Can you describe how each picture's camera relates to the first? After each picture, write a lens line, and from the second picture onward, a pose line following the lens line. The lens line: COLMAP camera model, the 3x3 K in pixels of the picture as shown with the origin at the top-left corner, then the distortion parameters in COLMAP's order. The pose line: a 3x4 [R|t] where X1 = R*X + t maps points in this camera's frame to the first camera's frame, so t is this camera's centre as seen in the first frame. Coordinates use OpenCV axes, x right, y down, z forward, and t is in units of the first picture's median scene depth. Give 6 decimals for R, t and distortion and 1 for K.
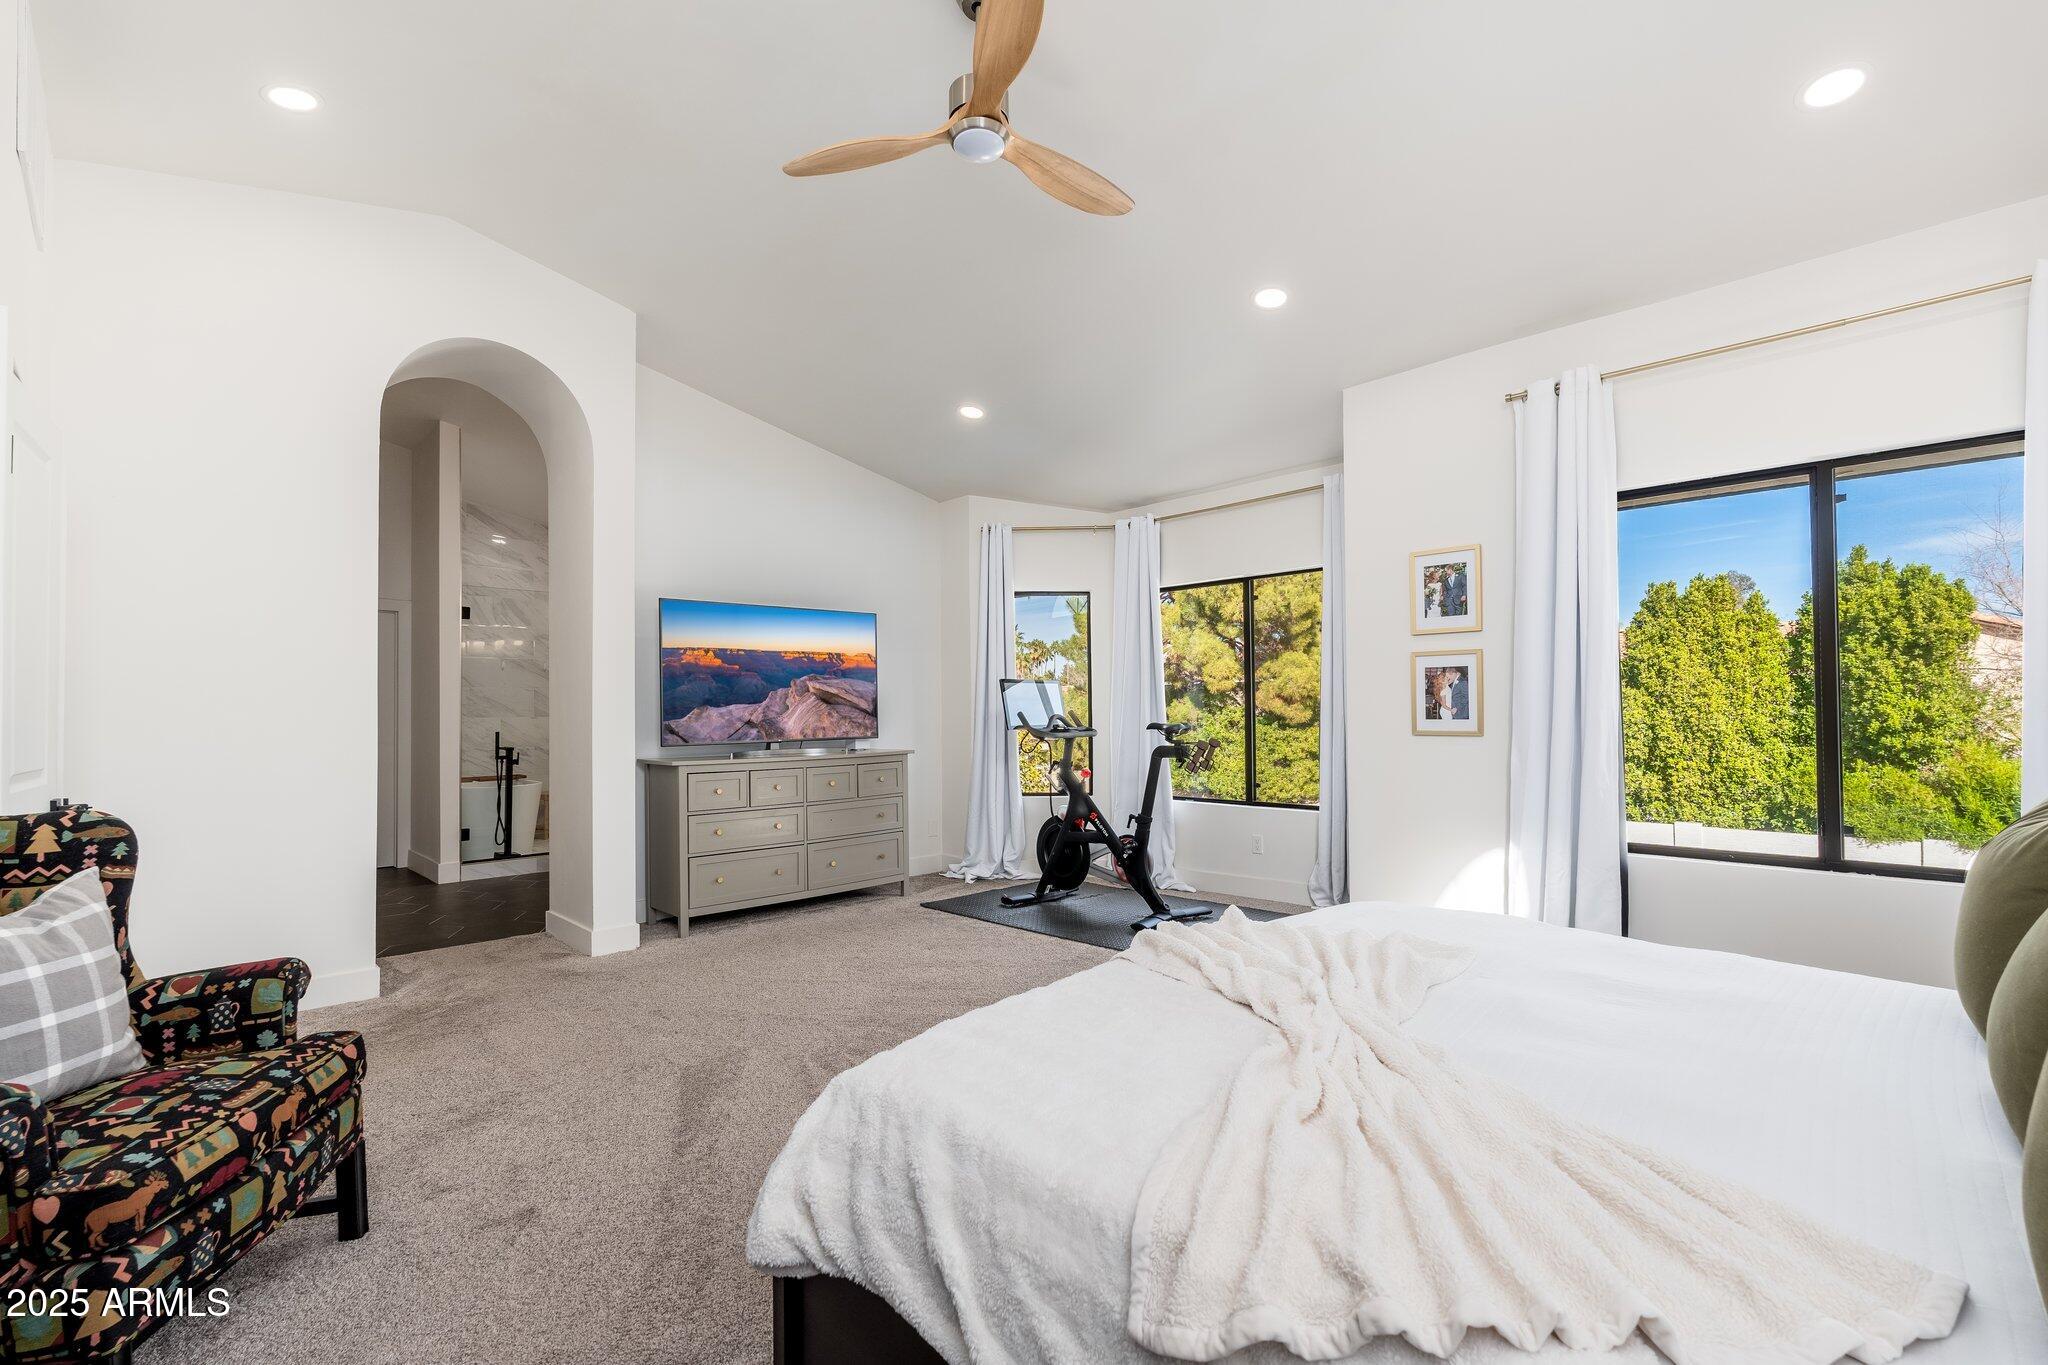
lens RADIAL K [[933.2, 0, 1026.4], [0, 933.2, 691.4], [0, 0, 1]] dist [0.001676, 0.000094]
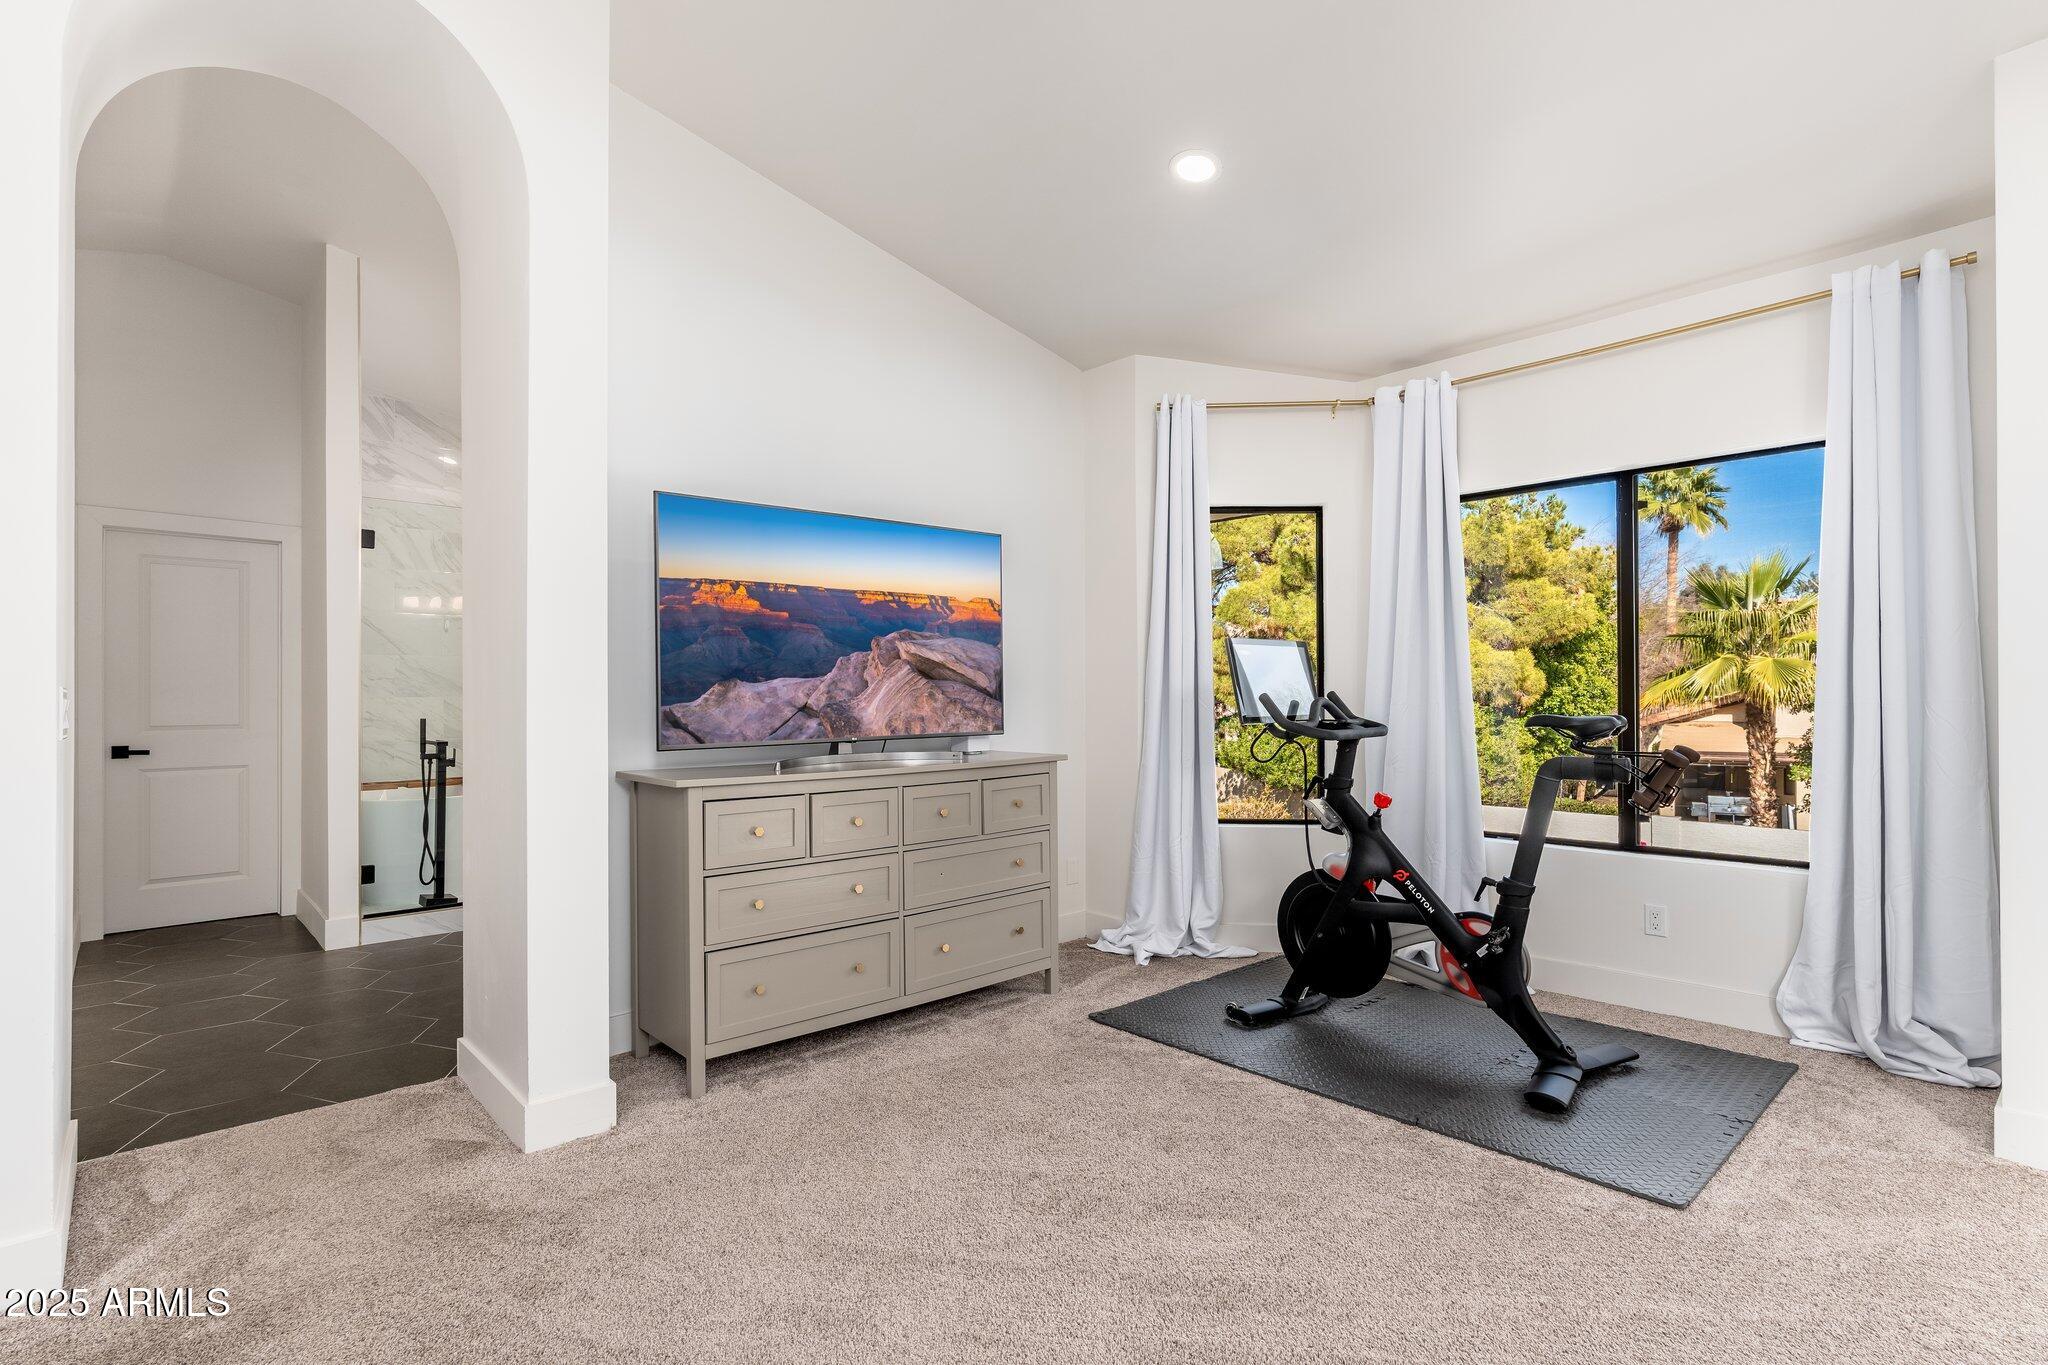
lens RADIAL K [[972.3, 0, 1016.1], [0, 972.3, 686.9], [0, 0, 1]] dist [-0.002591, -0.000116]
pose [[0.999566, 0.005684, -0.028913, -0.142053], [-0.005238, 0.999867, 0.015460, 0.008954], [0.028997, -0.015302, 0.999462, 0.378344]]
